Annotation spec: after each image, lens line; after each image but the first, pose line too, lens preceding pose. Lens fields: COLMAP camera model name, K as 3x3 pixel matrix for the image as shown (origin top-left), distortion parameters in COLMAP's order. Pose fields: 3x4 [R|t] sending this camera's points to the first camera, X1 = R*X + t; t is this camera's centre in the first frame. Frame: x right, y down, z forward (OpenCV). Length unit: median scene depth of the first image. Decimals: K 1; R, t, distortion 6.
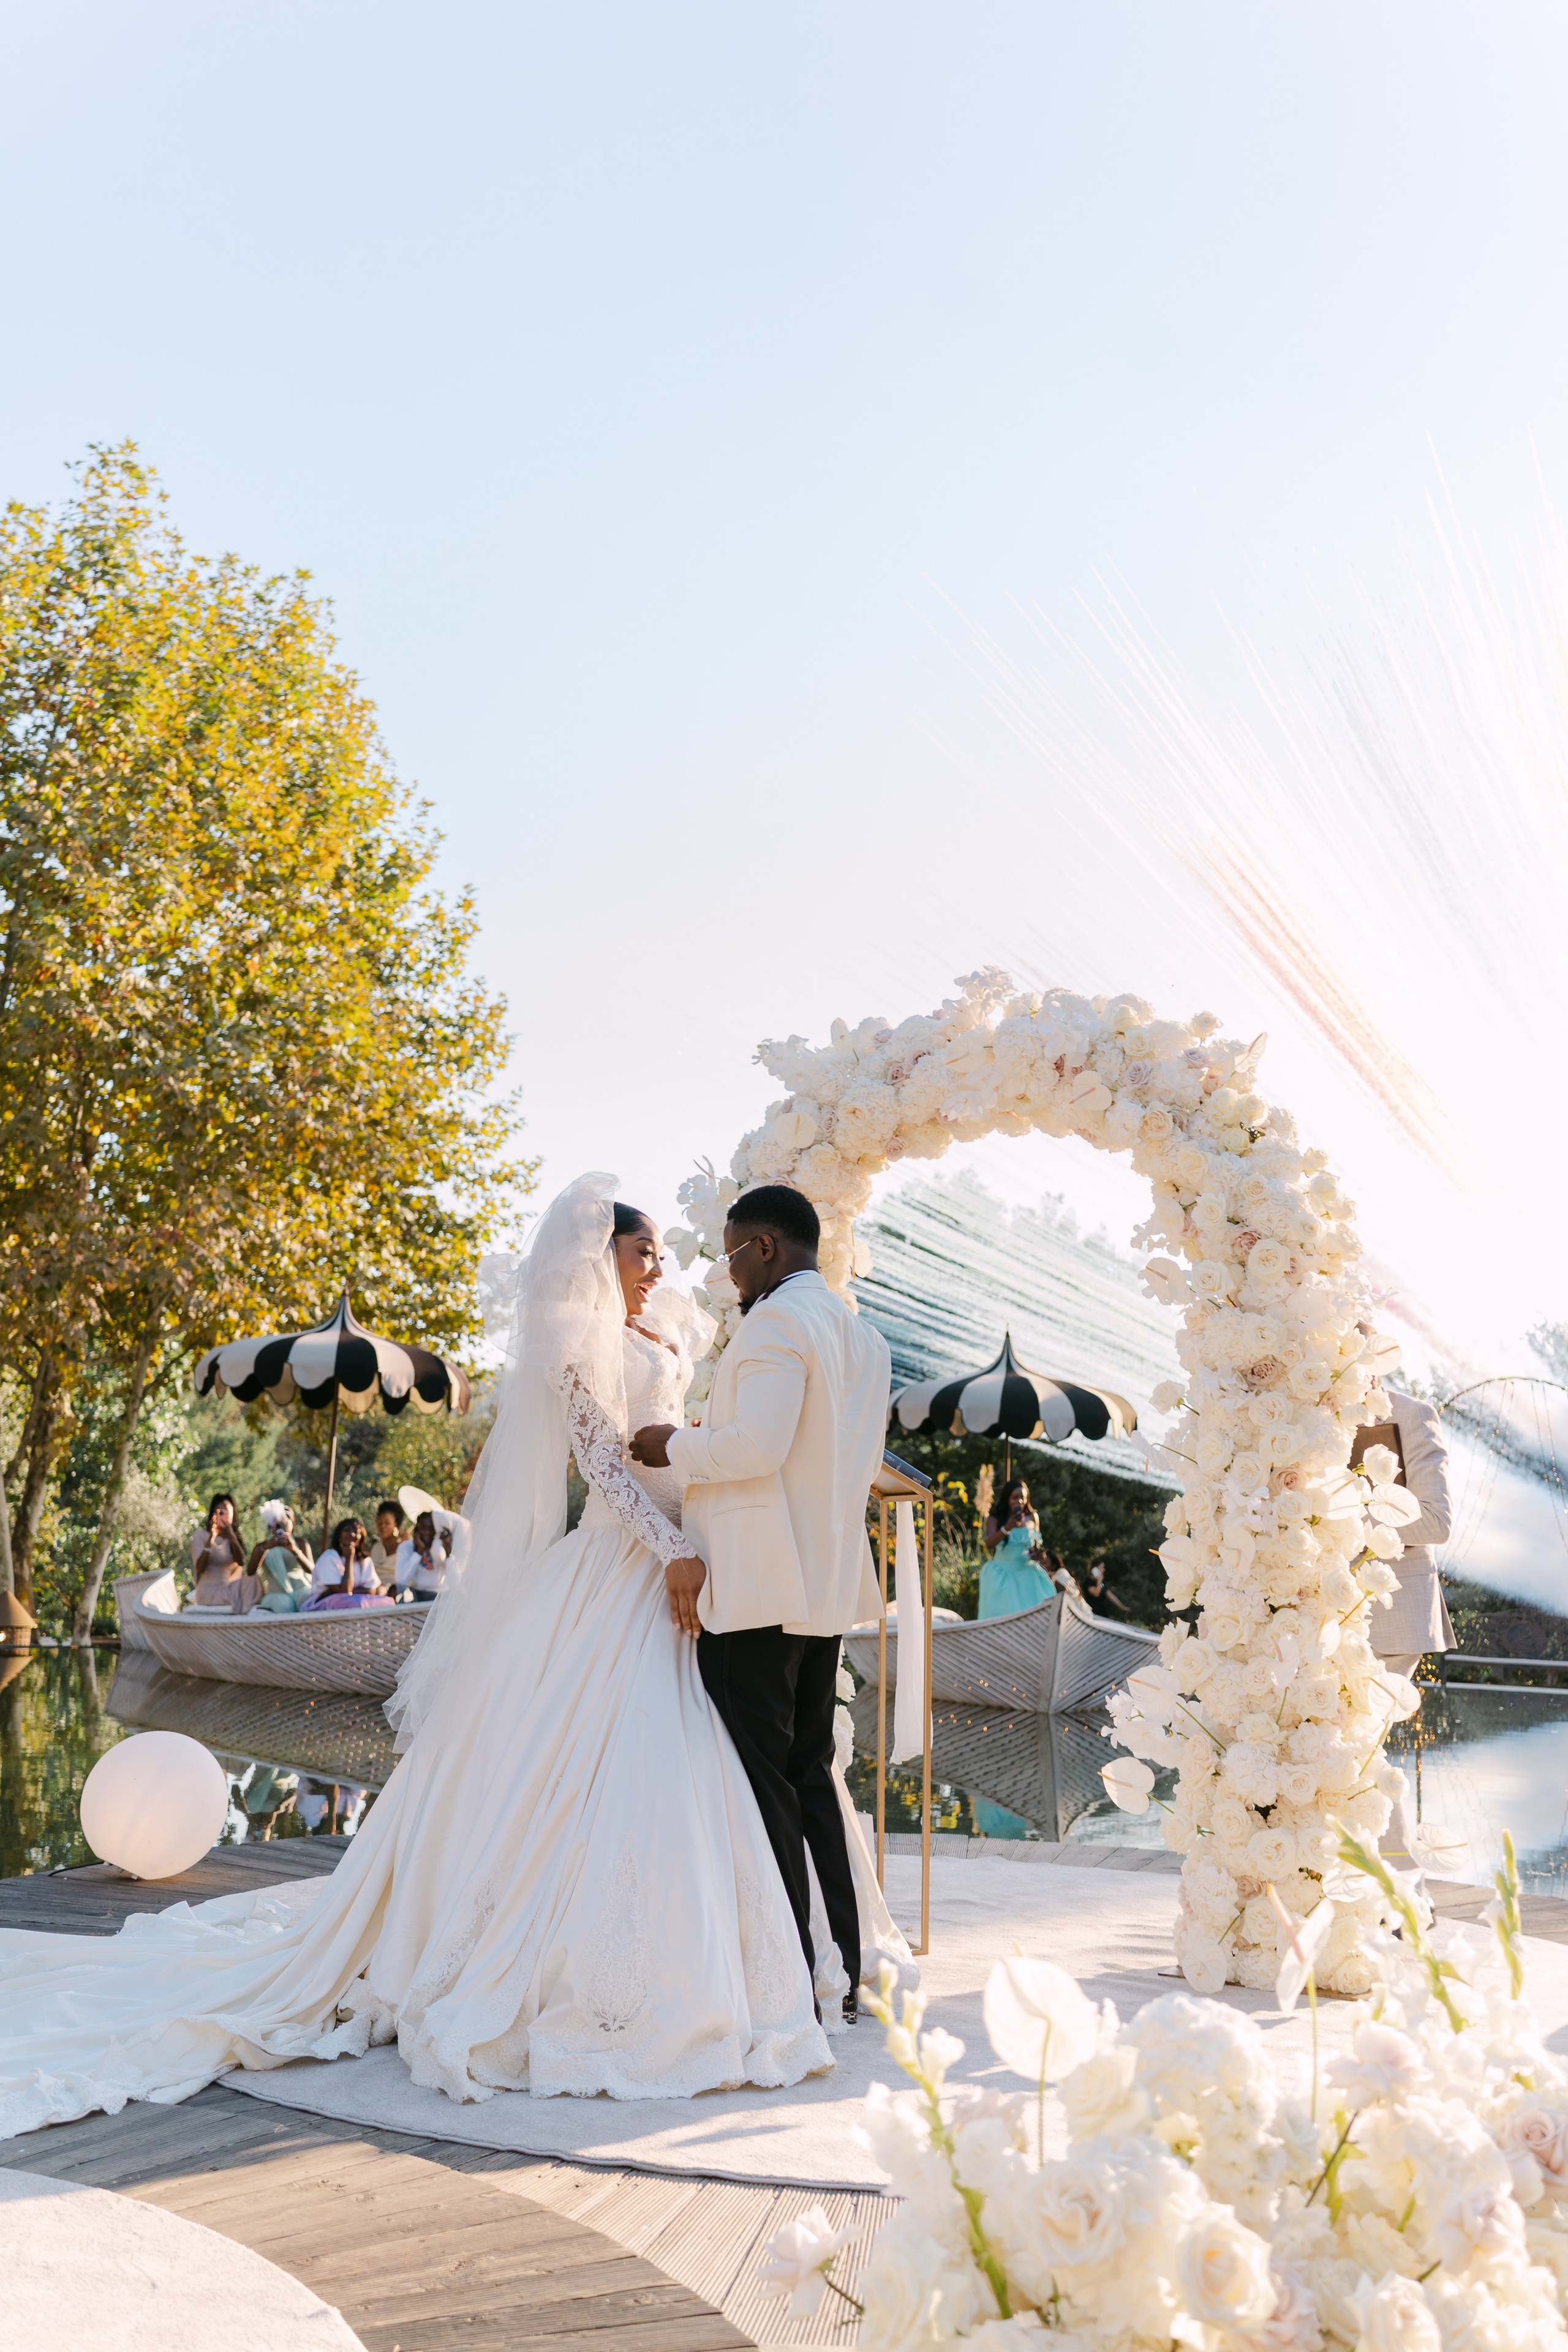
lens RADIAL K [[2280.1, 0, 784.0], [0, 2280.1, 1176.0], [0, 0, 1]] dist [0.006853, -0.002215]
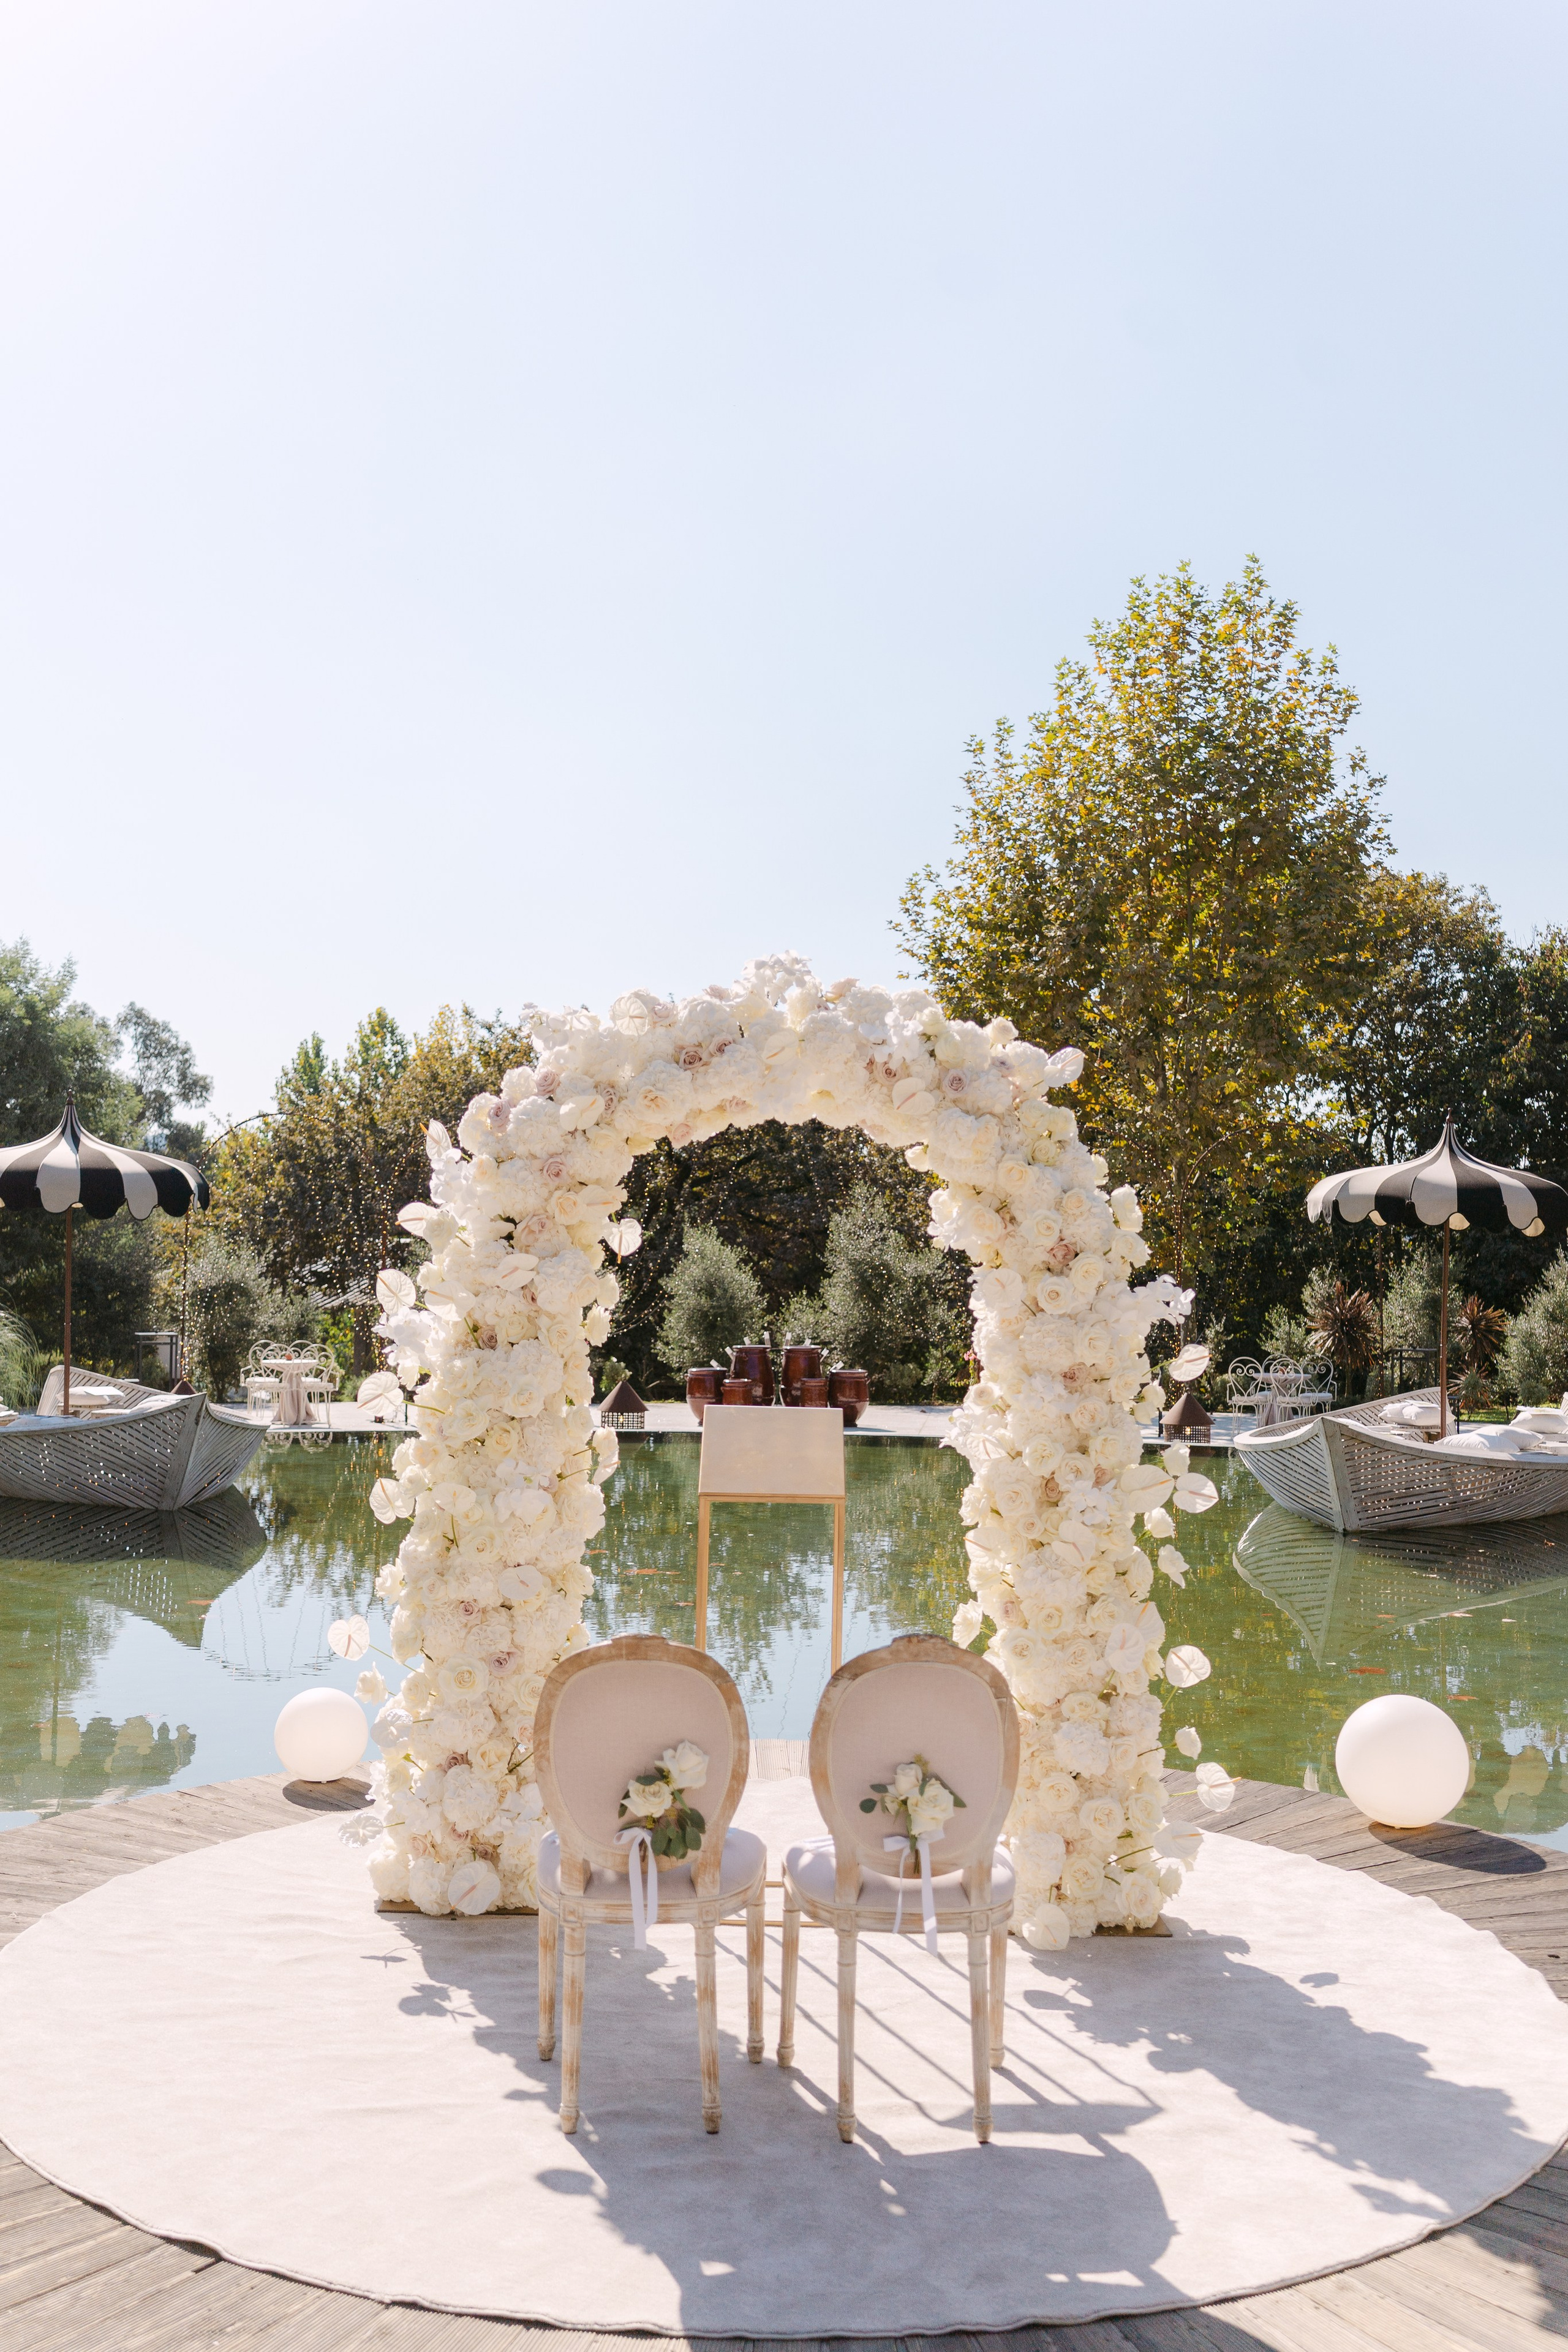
lens RADIAL K [[2280.1, 0, 784.0], [0, 2280.1, 1176.0], [0, 0, 1]] dist [0.006853, -0.002215]
pose [[0.858081, -0.009010, 0.513435, -0.158824], [-0.065550, 0.989745, 0.126918, -0.046468], [-0.509313, -0.142562, 0.848691, 0.058439]]
